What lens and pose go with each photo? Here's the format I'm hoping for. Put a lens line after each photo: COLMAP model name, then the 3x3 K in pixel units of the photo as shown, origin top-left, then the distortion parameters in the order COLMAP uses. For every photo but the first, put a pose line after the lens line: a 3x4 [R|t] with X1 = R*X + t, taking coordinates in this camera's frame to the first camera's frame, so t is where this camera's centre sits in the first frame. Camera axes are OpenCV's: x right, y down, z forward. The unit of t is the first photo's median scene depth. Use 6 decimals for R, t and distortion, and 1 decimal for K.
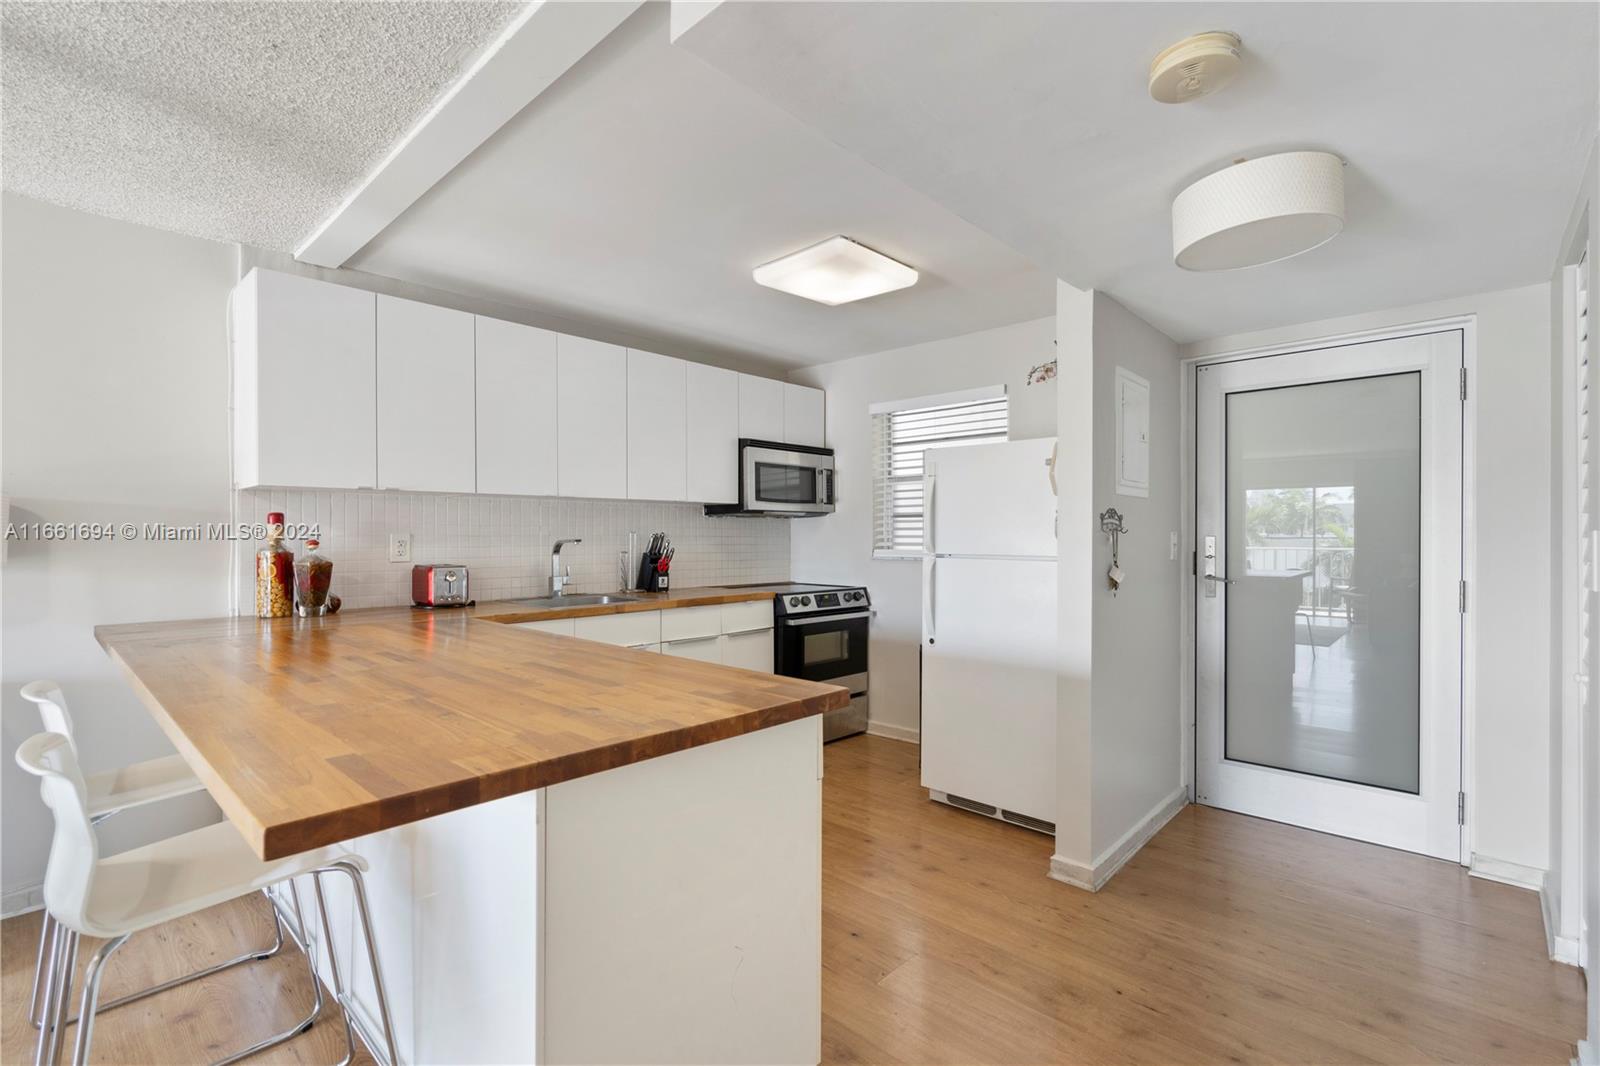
lens RADIAL K [[729.1, 0, 800.8], [0, 729.1, 534.9], [0, 0, 1]] dist [-0.008443, 0.004228]
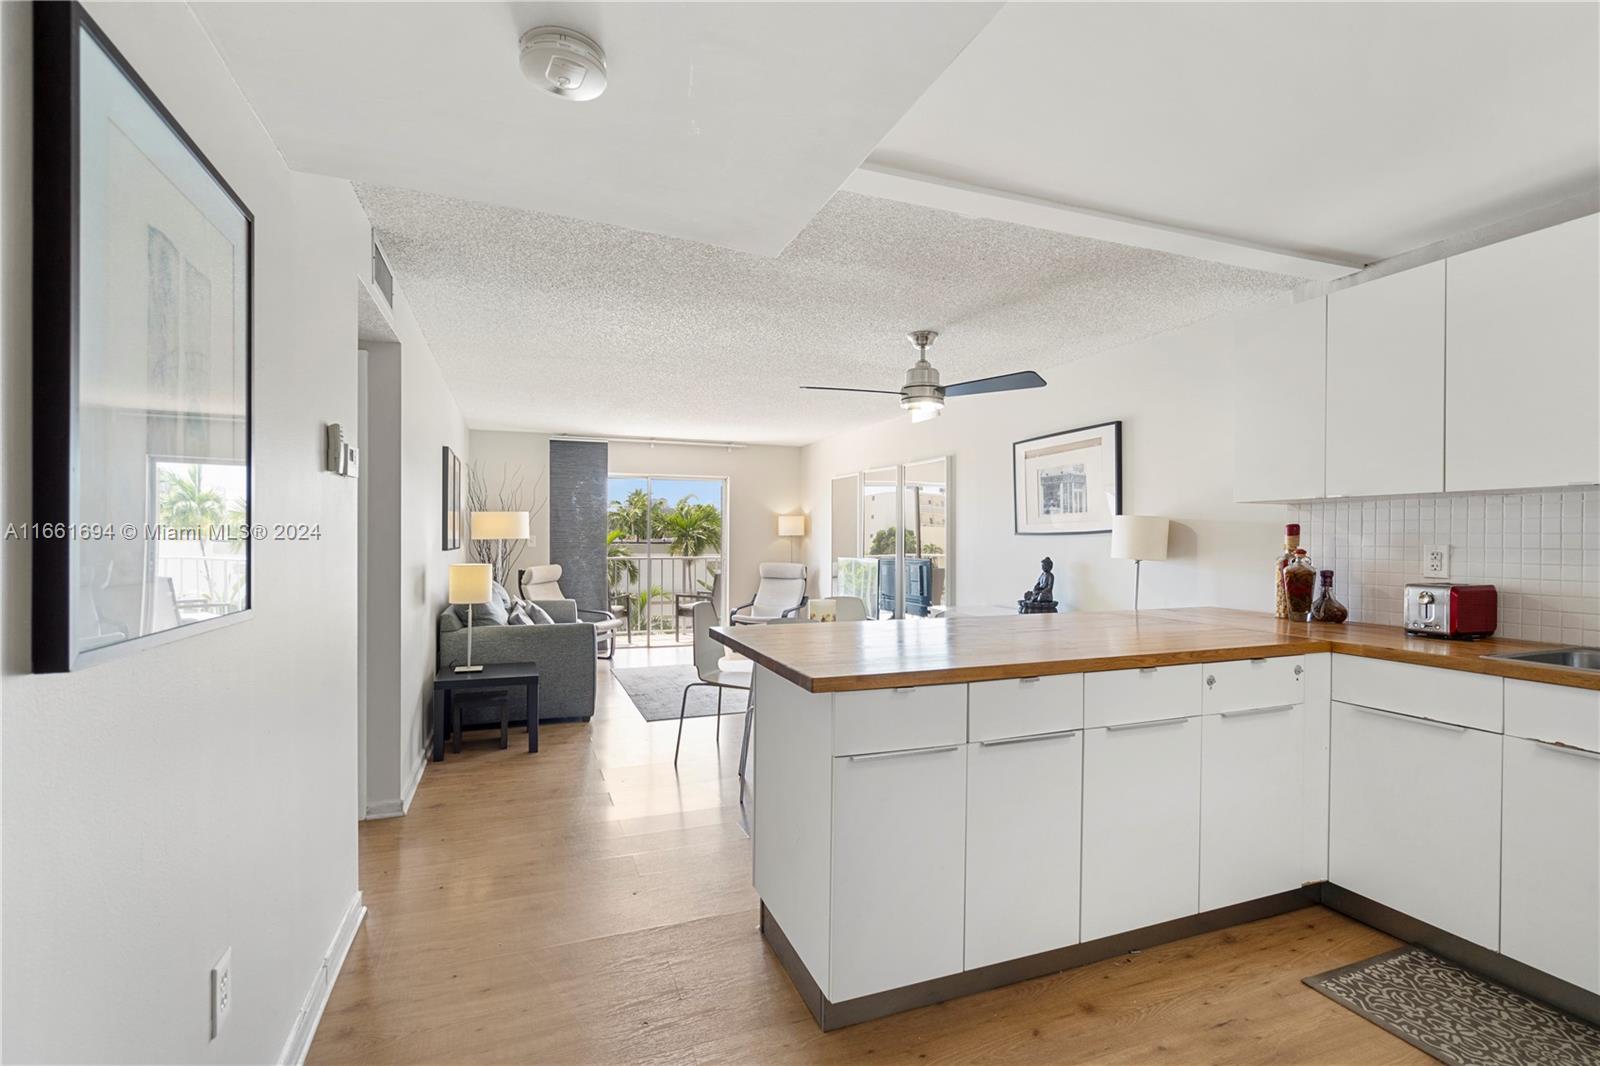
lens RADIAL K [[729.1, 0, 811.8], [0, 729.1, 543.2], [0, 0, 1]] dist [-0.008443, 0.004228]
pose [[-0.428834, 0.003904, -0.903375, 0.424620], [-0.007392, 0.999942, 0.007830, -0.003466], [0.903353, 0.010035, -0.428780, 0.578740]]
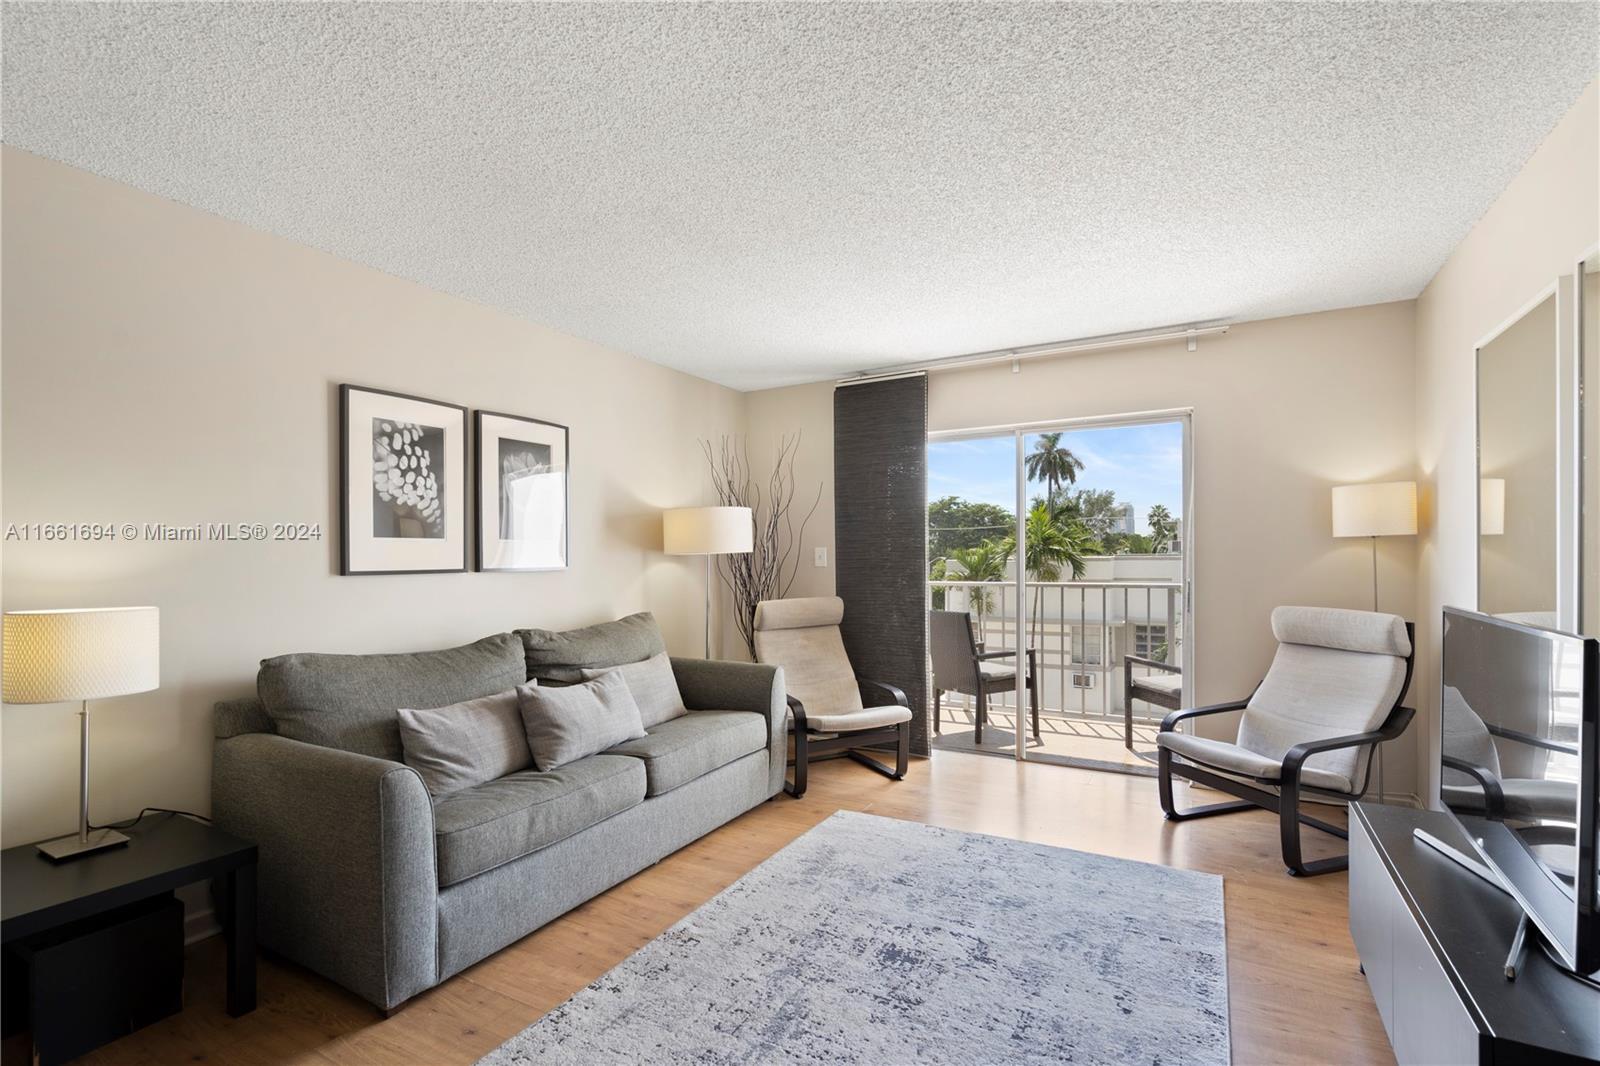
lens RADIAL K [[729.1, 0, 810.8], [0, 729.1, 565.9], [0, 0, 1]] dist [-0.008443, 0.004228]
pose [[-0.971059, 0.011087, -0.238581, -0.730803], [0.007319, 0.999834, 0.016675, 0.006886], [0.238726, 0.014446, -0.970980, 0.224509]]
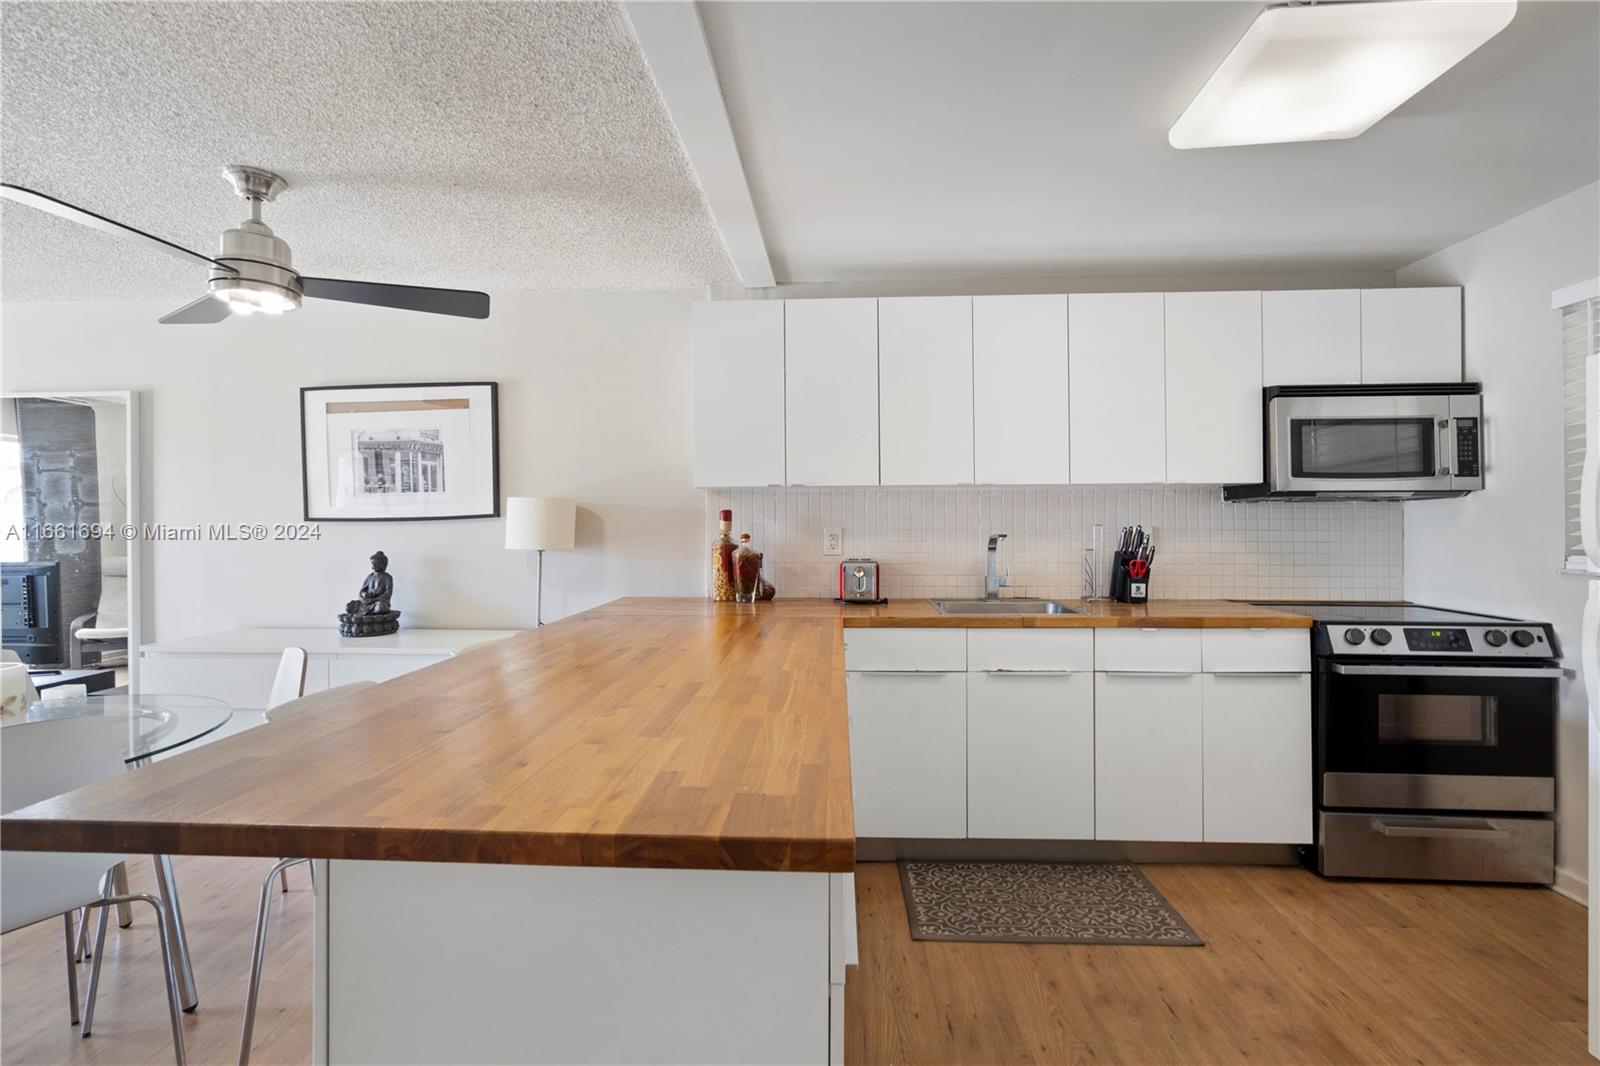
lens RADIAL K [[729.1, 0, 801.7], [0, 729.1, 520.2], [0, 0, 1]] dist [-0.008443, 0.004228]
pose [[0.640559, -0.004387, -0.767896, 0.175022], [0.002569, 0.999990, -0.003570, -0.007014], [0.767905, 0.000314, 0.640564, 0.249018]]
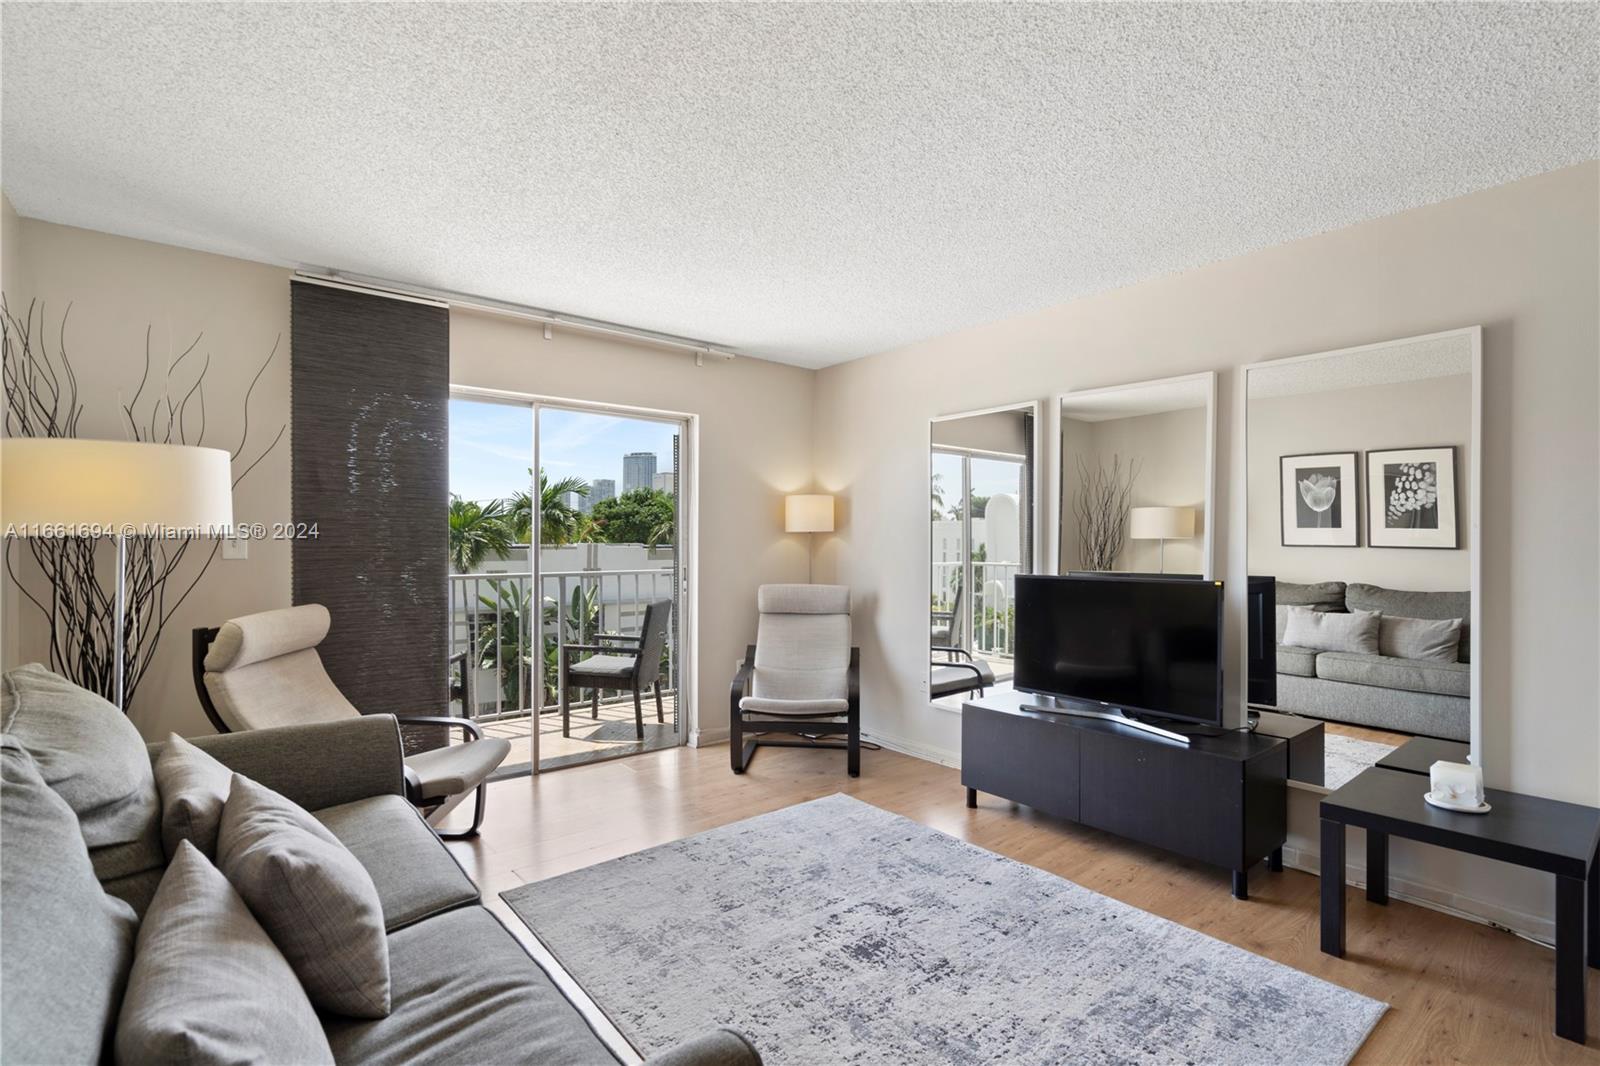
lens RADIAL K [[729.1, 0, 808.1], [0, 729.1, 555.1], [0, 0, 1]] dist [-0.008443, 0.004228]
pose [[-0.134625, 0.013648, -0.990803, -0.376291], [-0.005206, 0.999882, 0.014480, 0.010737], [0.990883, 0.007107, -0.134538, -0.274711]]
